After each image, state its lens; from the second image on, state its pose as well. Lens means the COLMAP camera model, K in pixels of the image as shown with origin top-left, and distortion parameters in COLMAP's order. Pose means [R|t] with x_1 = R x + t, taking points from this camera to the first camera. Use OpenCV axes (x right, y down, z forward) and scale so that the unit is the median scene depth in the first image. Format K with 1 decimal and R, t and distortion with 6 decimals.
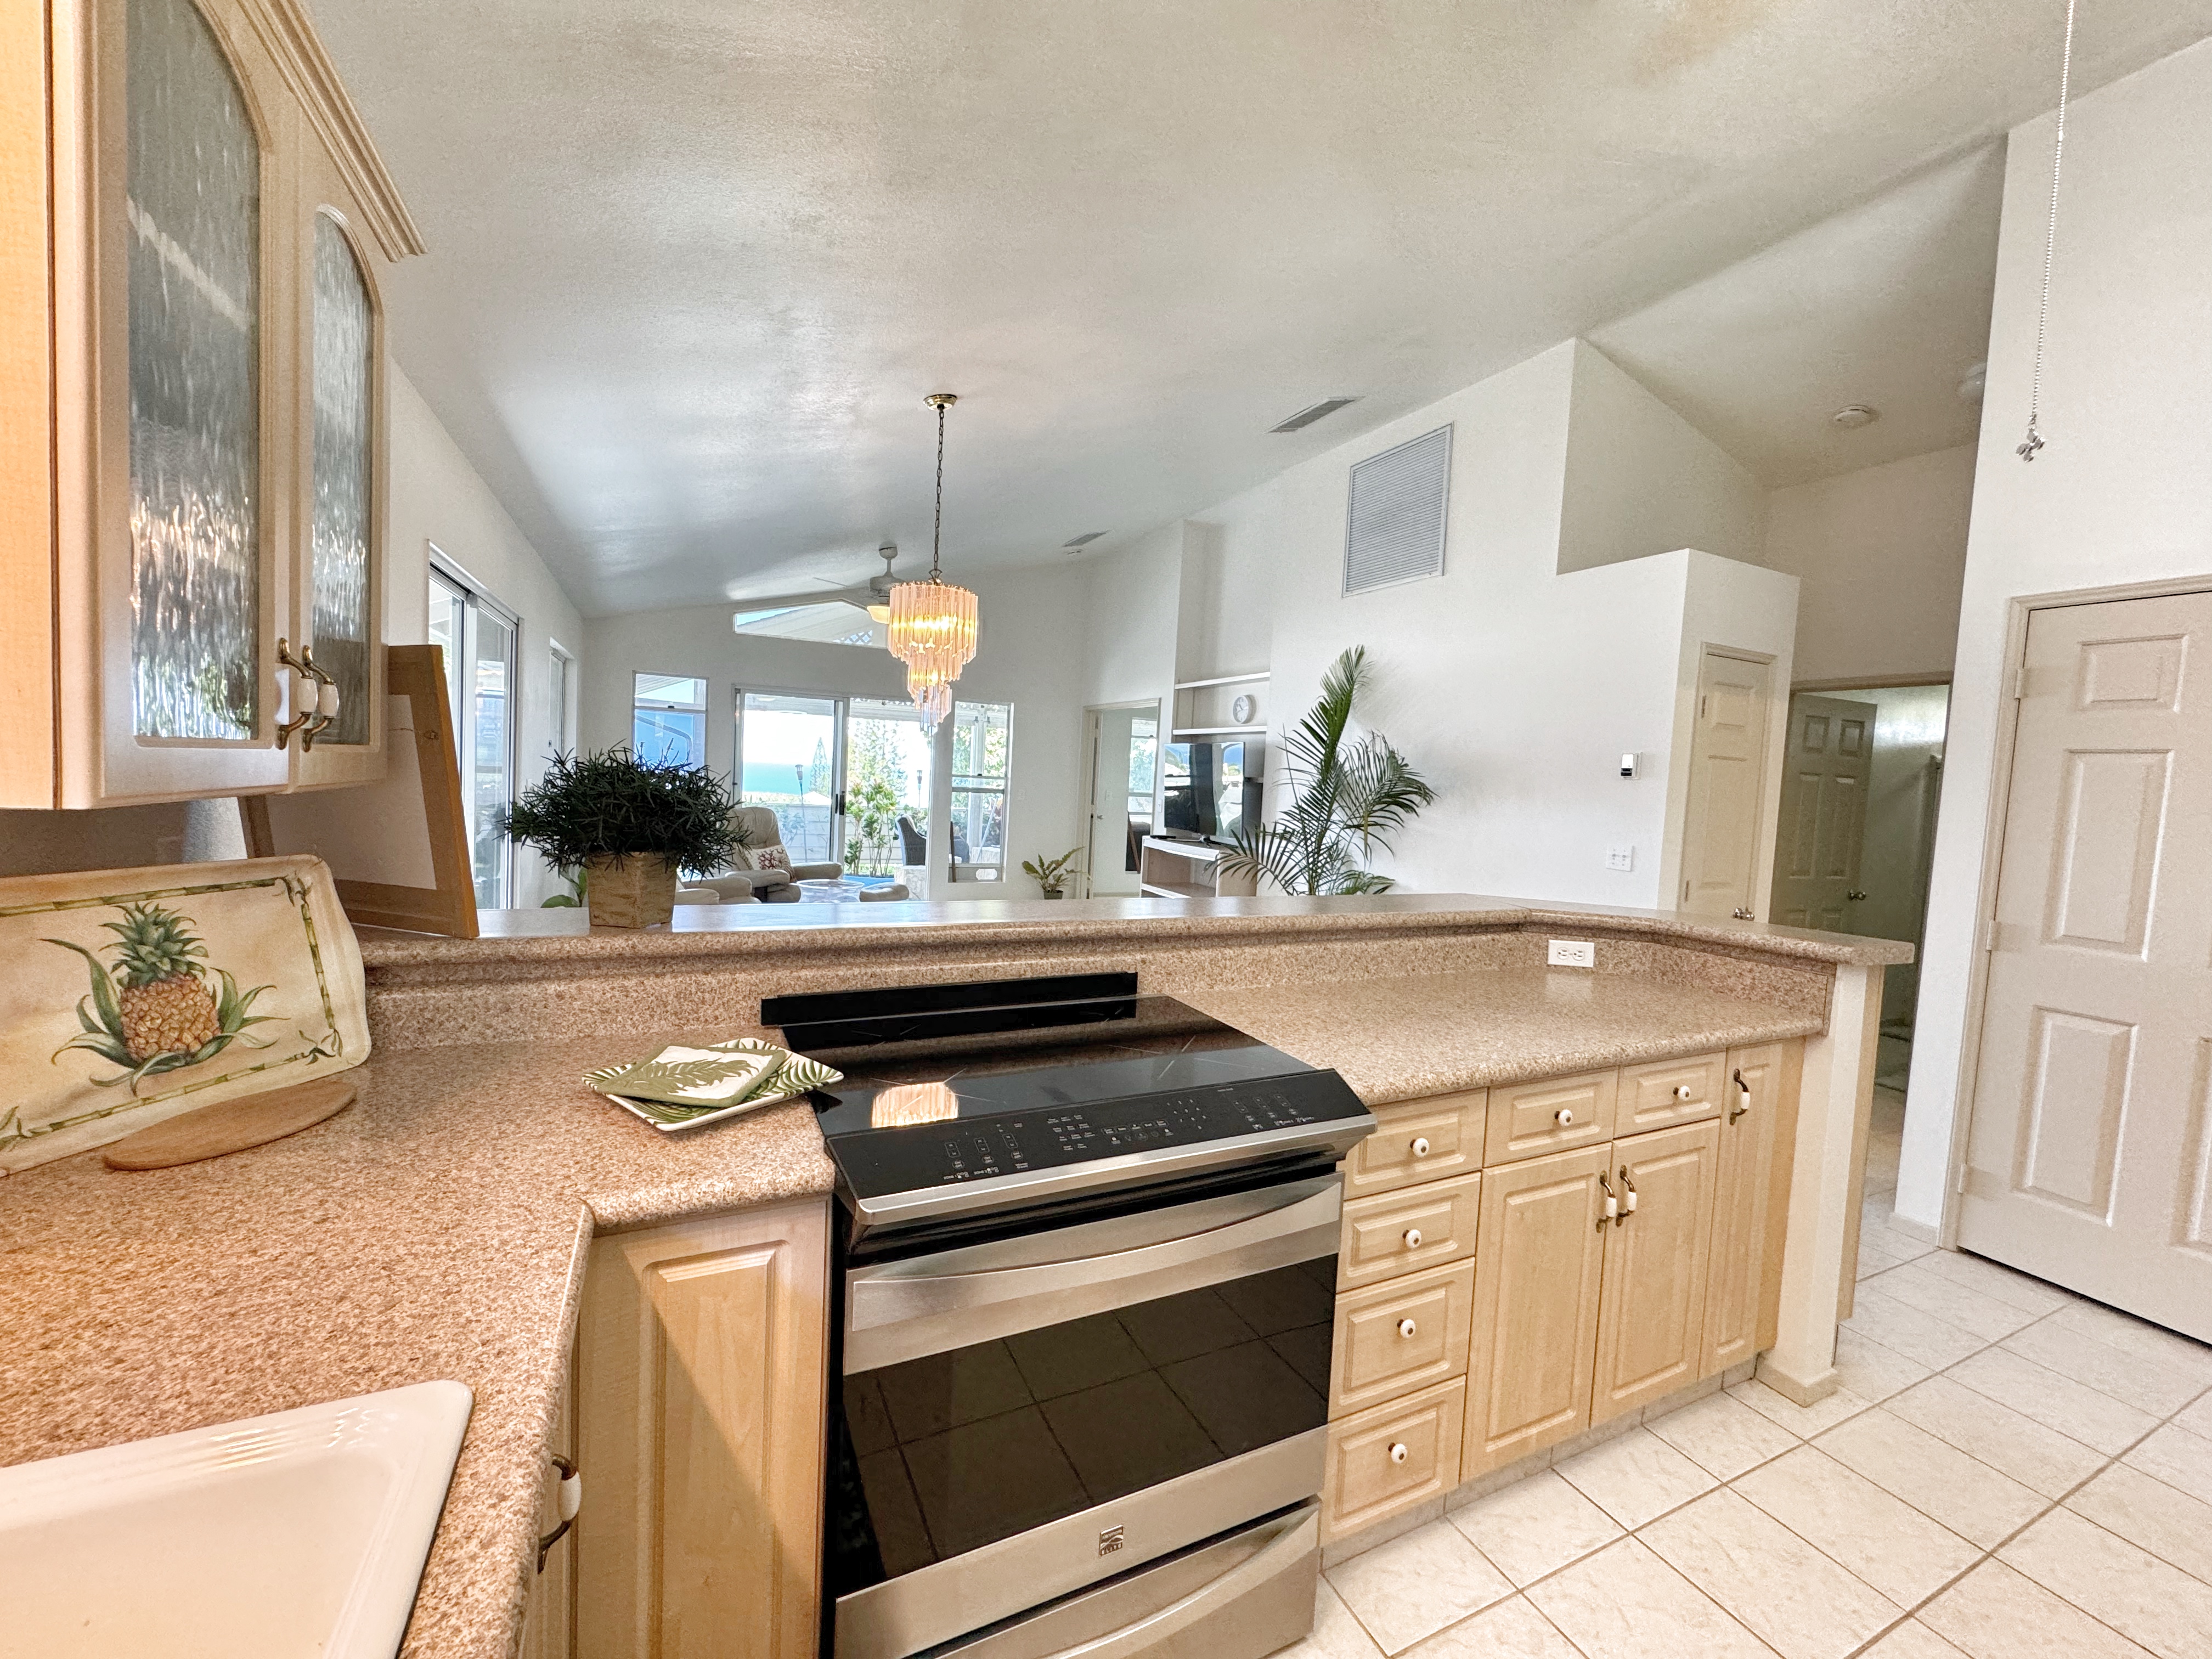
lens RADIAL K [[877.4, 0, 1105.8], [0, 877.4, 825.5], [0, 0, 1]] dist [-0.009098, -0.000227]
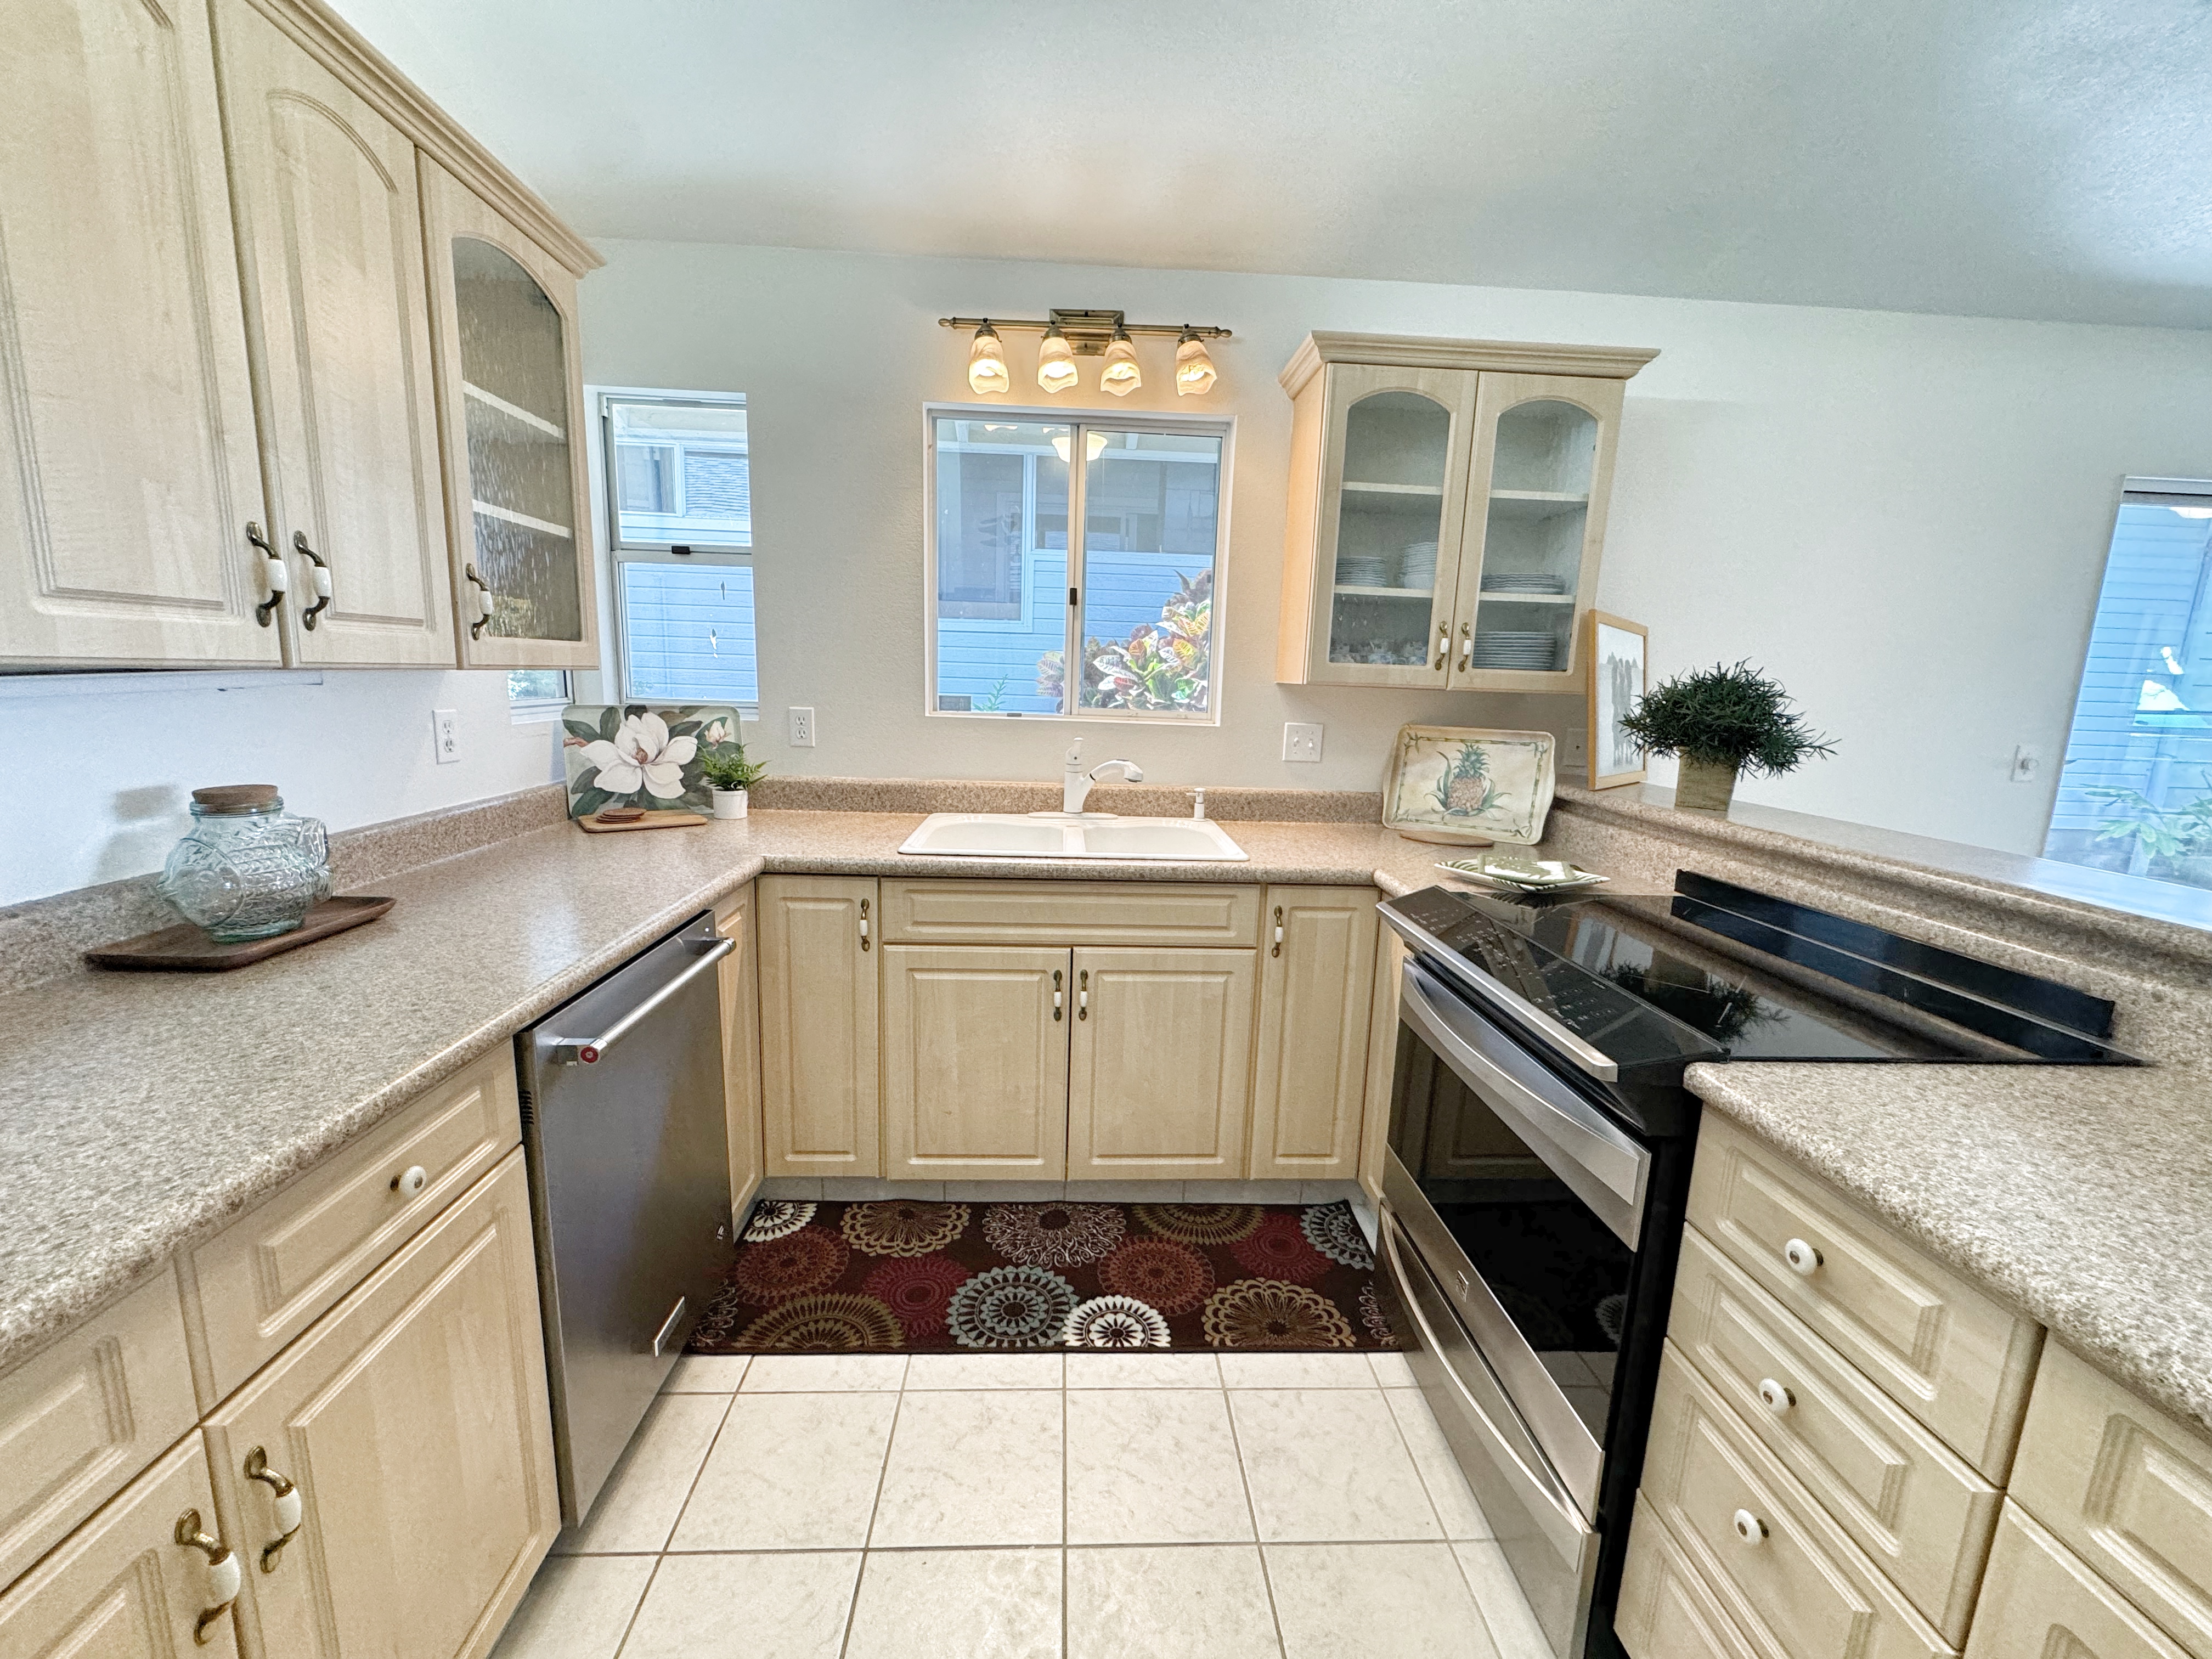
lens RADIAL K [[877.4, 0, 1107.6], [0, 877.4, 831.0], [0, 0, 1]] dist [-0.009098, -0.000227]
pose [[-0.392074, 0.095150, -0.915000, 0.983991], [-0.112440, 0.982223, 0.150320, 0.052495], [0.913036, 0.161819, -0.374405, 0.706465]]
